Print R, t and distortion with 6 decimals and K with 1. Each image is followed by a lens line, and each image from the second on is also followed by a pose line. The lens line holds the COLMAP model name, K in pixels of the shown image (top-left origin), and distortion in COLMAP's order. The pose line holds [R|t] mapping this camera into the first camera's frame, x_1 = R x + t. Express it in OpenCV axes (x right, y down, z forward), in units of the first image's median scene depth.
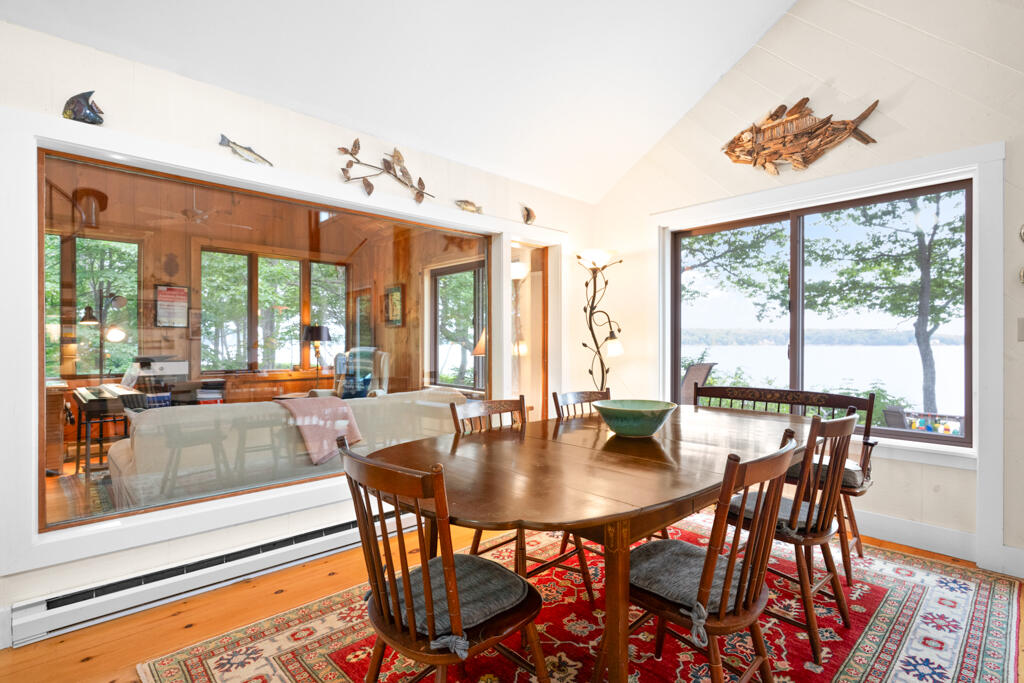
lens RADIAL K [[495.2, 0, 515.2], [0, 495.2, 346.7], [0, 0, 1]] dist [0.005480, -0.002288]
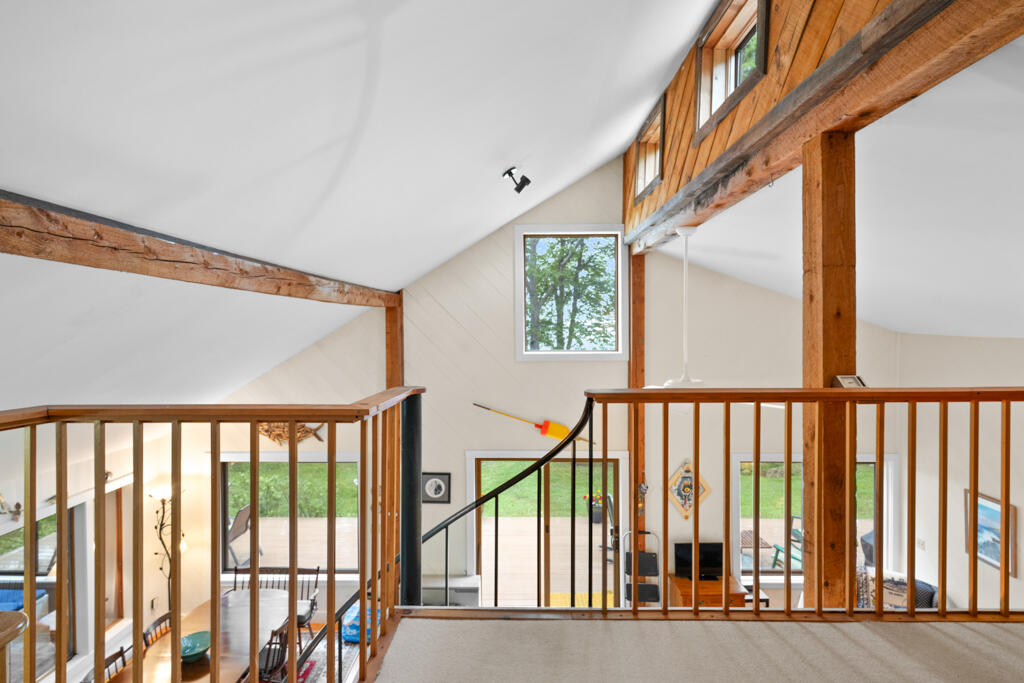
lens RADIAL K [[495.2, 0, 516.7], [0, 495.2, 331.8], [0, 0, 1]] dist [0.005480, -0.002288]
pose [[0.688288, -0.007397, 0.725400, -0.229535], [0.007165, 0.999969, 0.003398, -0.797668], [-0.725402, 0.002858, 0.688320, -0.980011]]
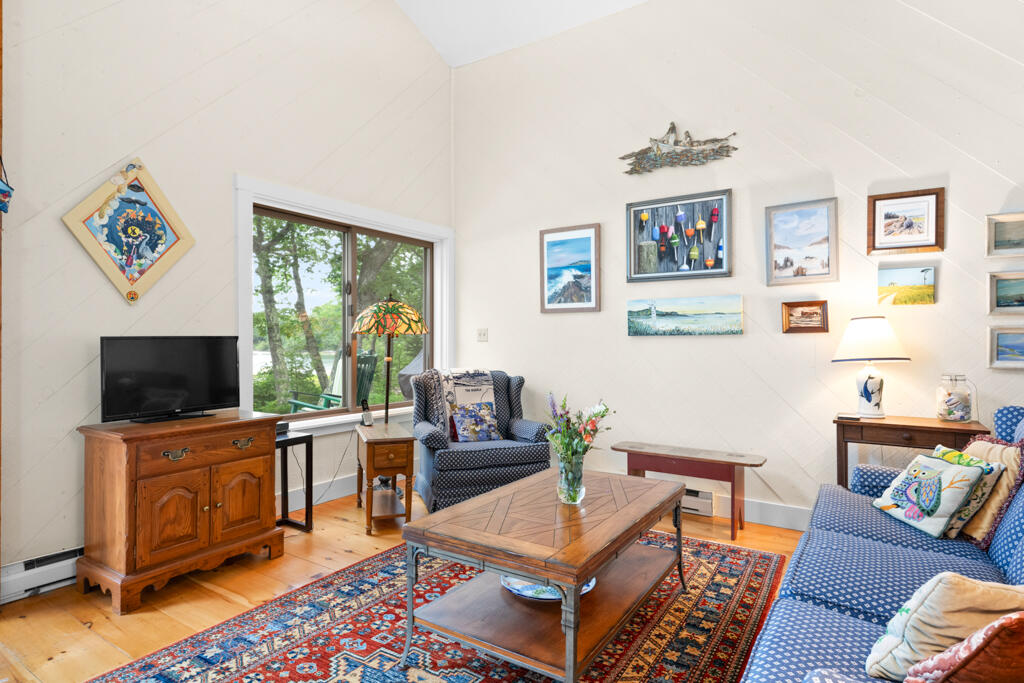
lens RADIAL K [[547.3, 0, 508.0], [0, 547.3, 335.9], [0, 0, 1]] dist [0.006005, 0.000766]
pose [[-0.228987, 0.014638, 0.973319, 0.596886], [0.008194, 0.999880, -0.013110, 0.008862], [-0.973395, 0.004973, -0.229080, -0.526145]]
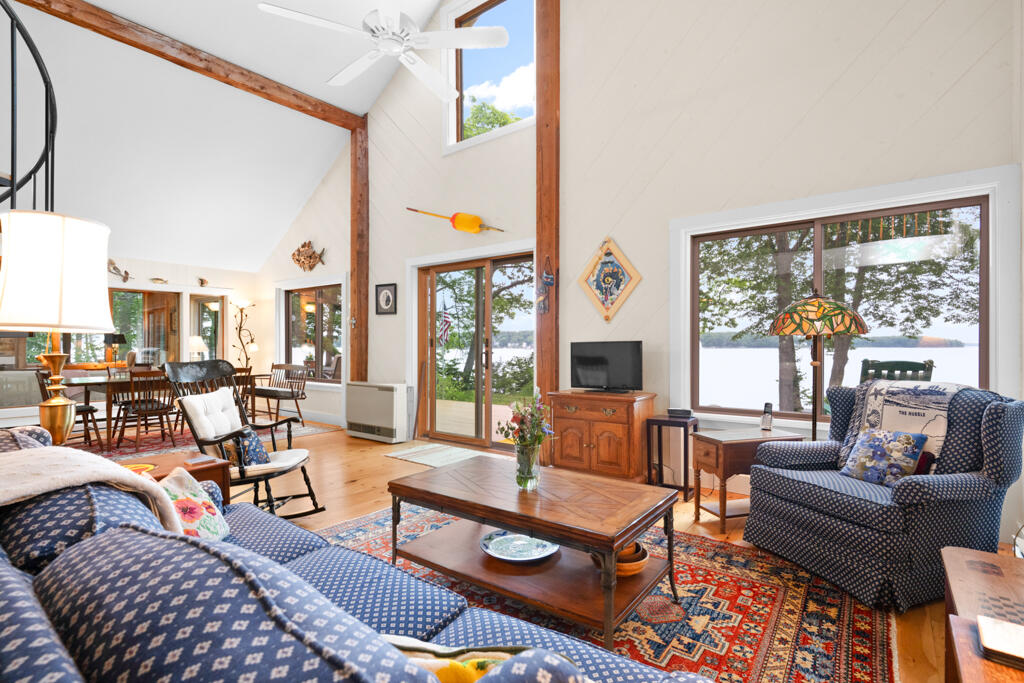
lens RADIAL K [[495.2, 0, 513.6], [0, 495.2, 350.0], [0, 0, 1]] dist [0.005480, -0.002288]
pose [[0.985710, 0.000487, 0.168449, 1.114737], [-0.000383, 1.000000, -0.000651, 0.016844], [-0.168449, 0.000577, 0.985710, -1.447116]]
